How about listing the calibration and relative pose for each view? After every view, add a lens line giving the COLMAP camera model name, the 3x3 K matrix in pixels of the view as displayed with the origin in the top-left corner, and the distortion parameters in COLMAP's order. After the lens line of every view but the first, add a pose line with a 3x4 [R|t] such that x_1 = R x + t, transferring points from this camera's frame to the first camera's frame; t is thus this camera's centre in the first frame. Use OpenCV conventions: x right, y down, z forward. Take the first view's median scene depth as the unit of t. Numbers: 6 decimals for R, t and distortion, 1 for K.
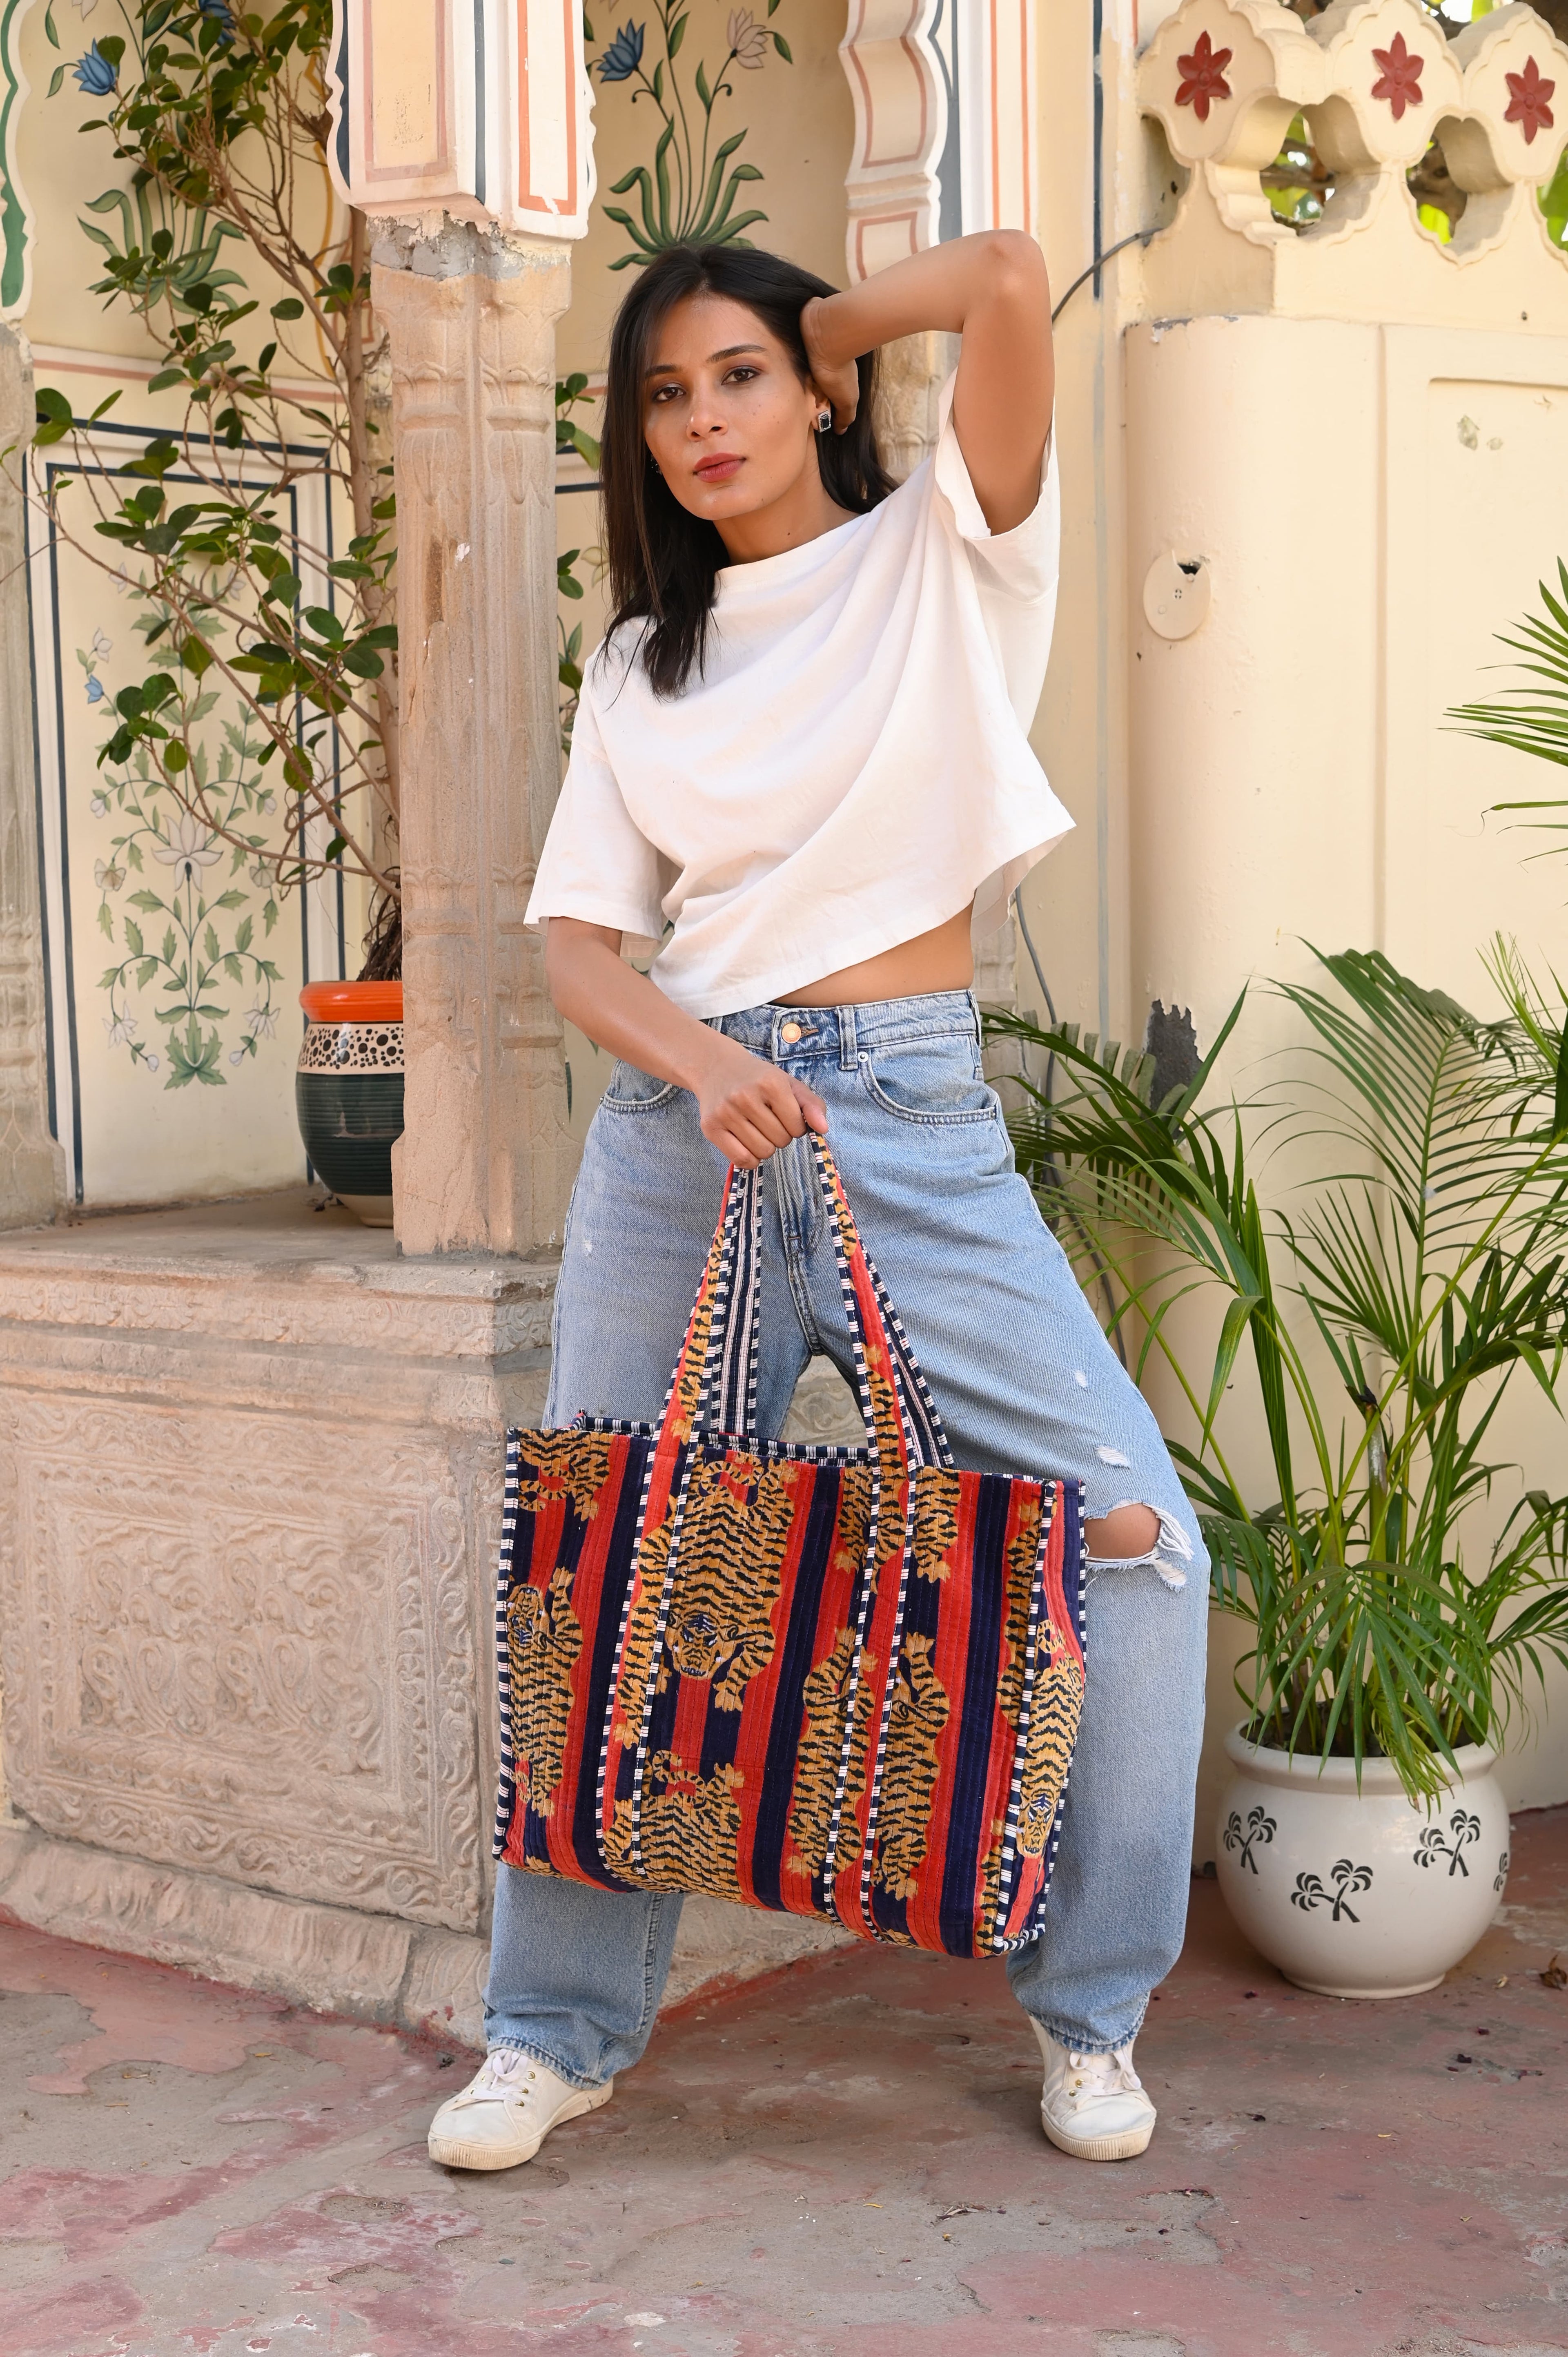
lens RADIAL K [[3921.9, 0, 779.3], [0, 3921.9, 1270.4], [0, 0, 1]] dist [0.000762, 0.039579]
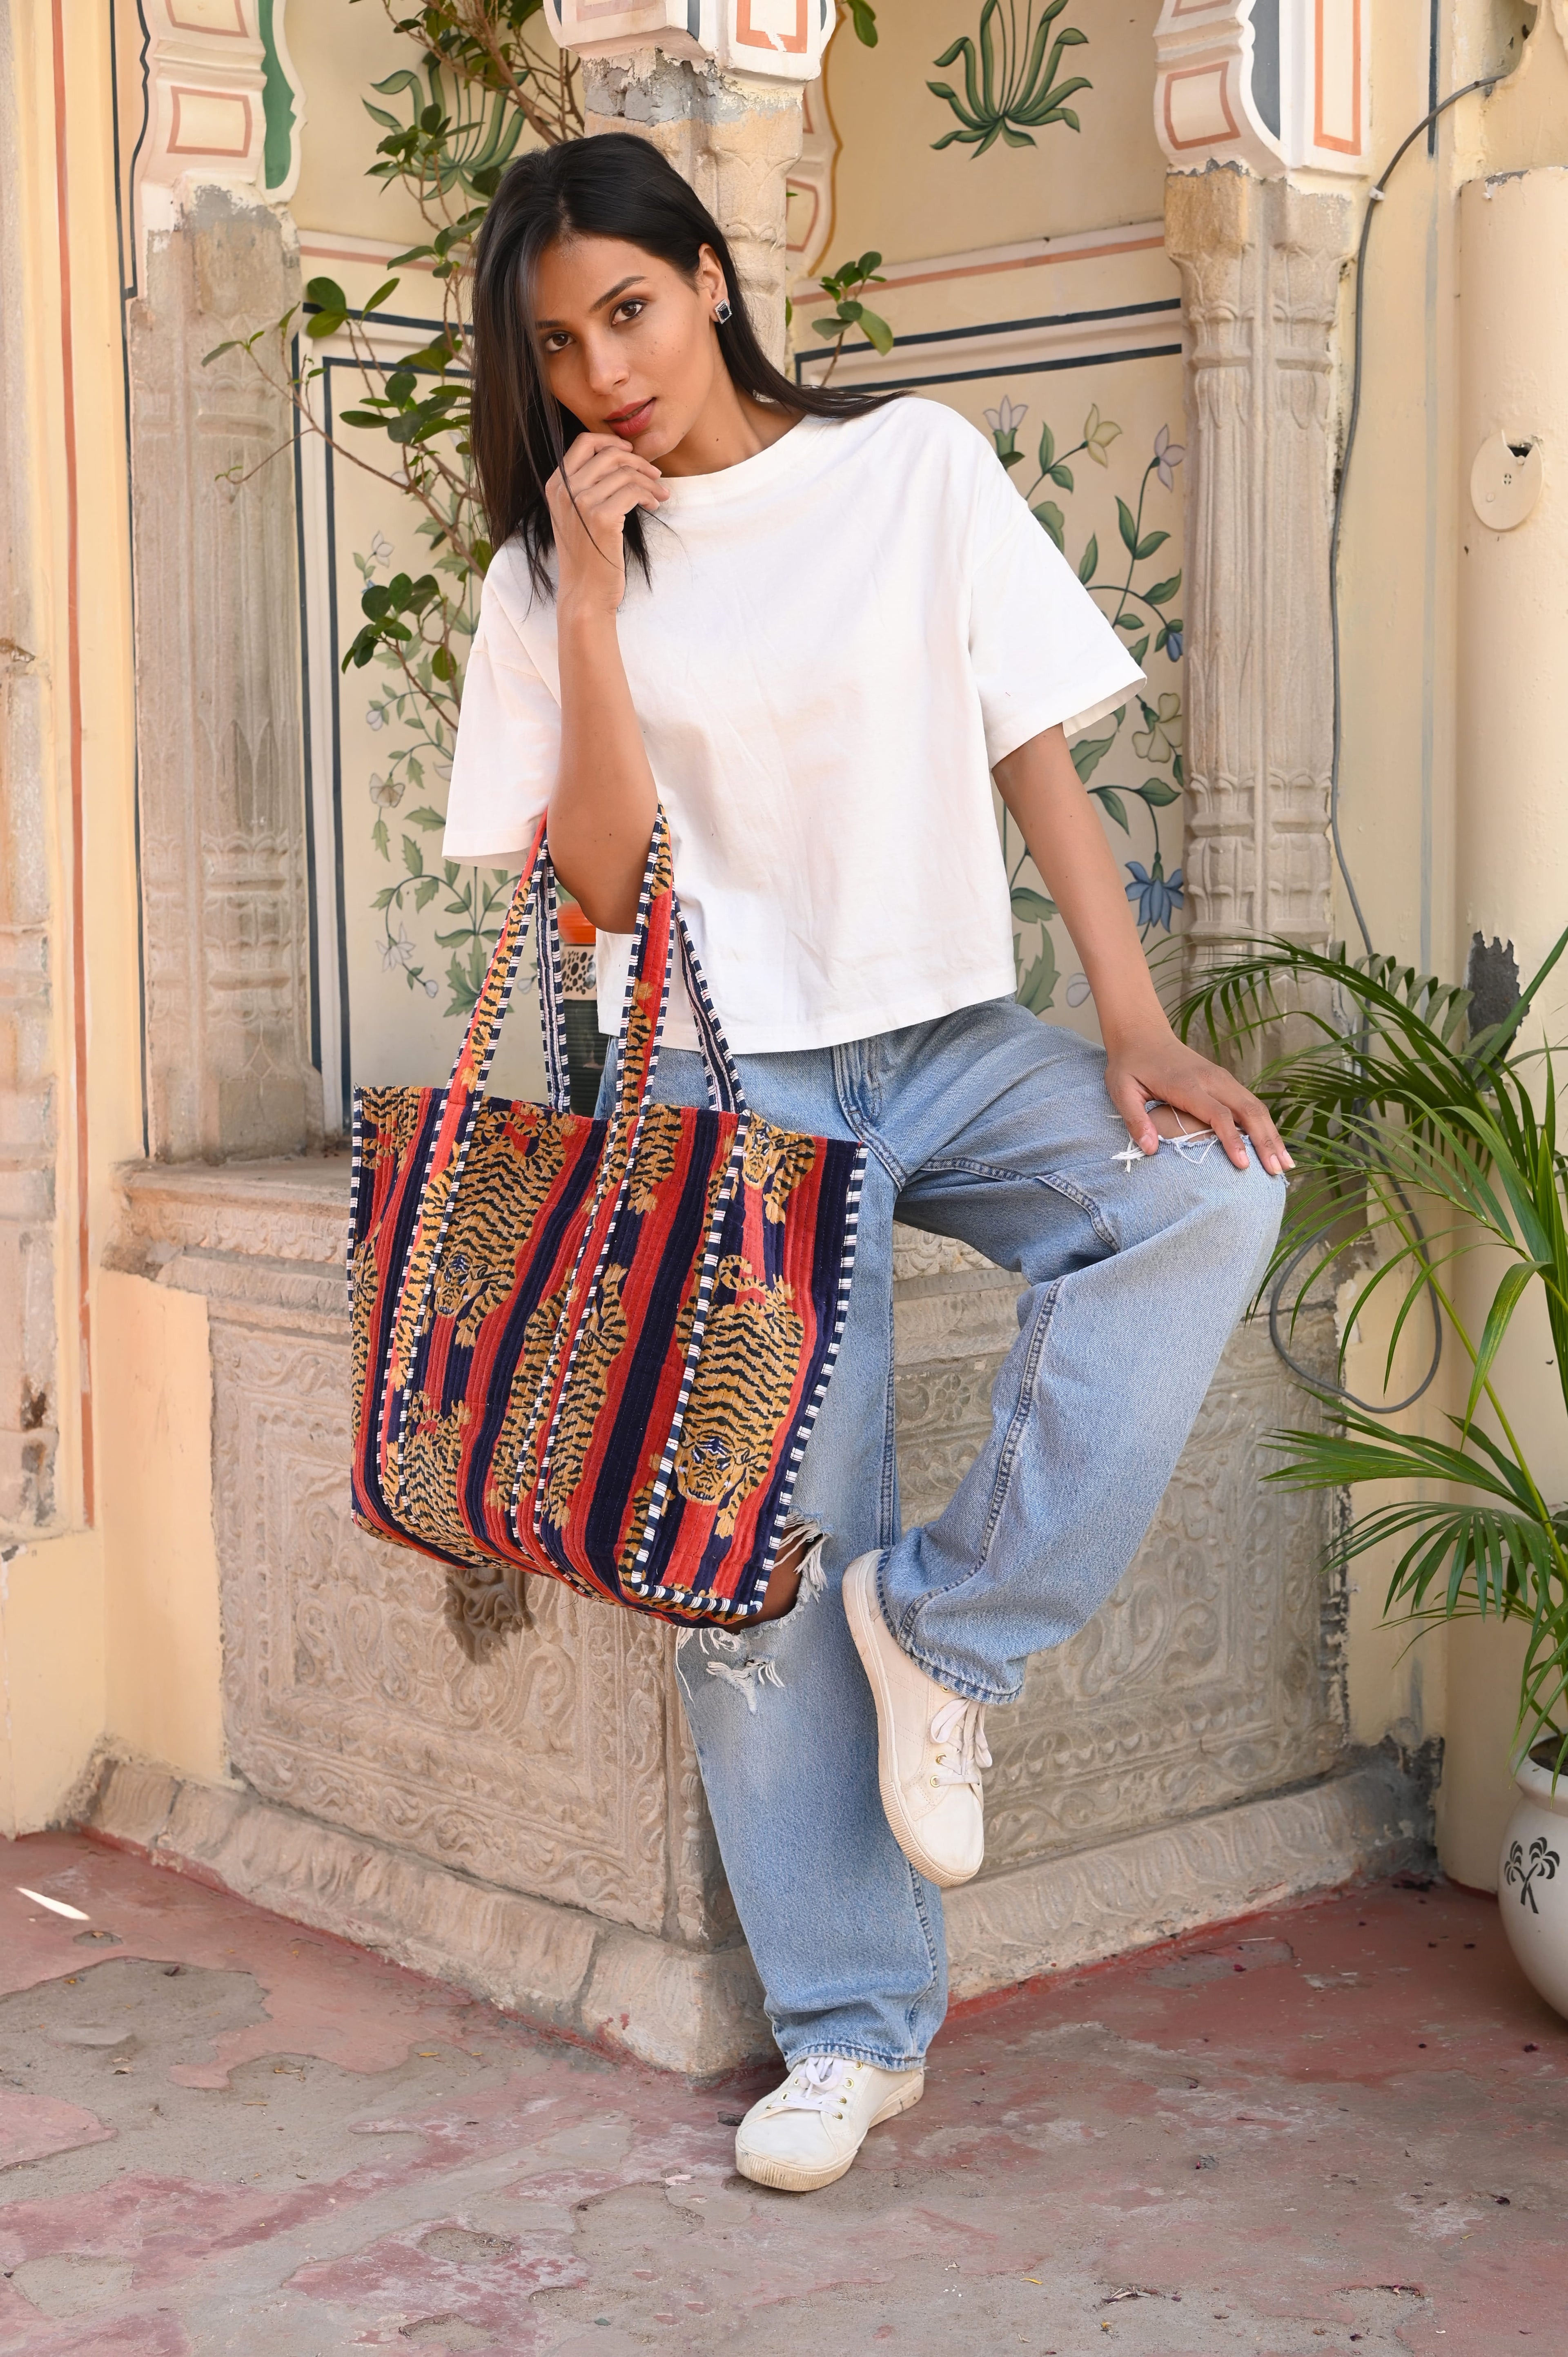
lens RADIAL K [[3721.0, 0, 793.4], [0, 3721.0, 1225.2], [0, 0, 1]] dist [-0.009784, 0.114570]
pose [[0.987708, 0.024178, -0.154428, 0.076215], [-0.024088, 0.999707, 0.002455, 0.000319], [0.154442, 0.001295, 0.988001, 0.133137]]
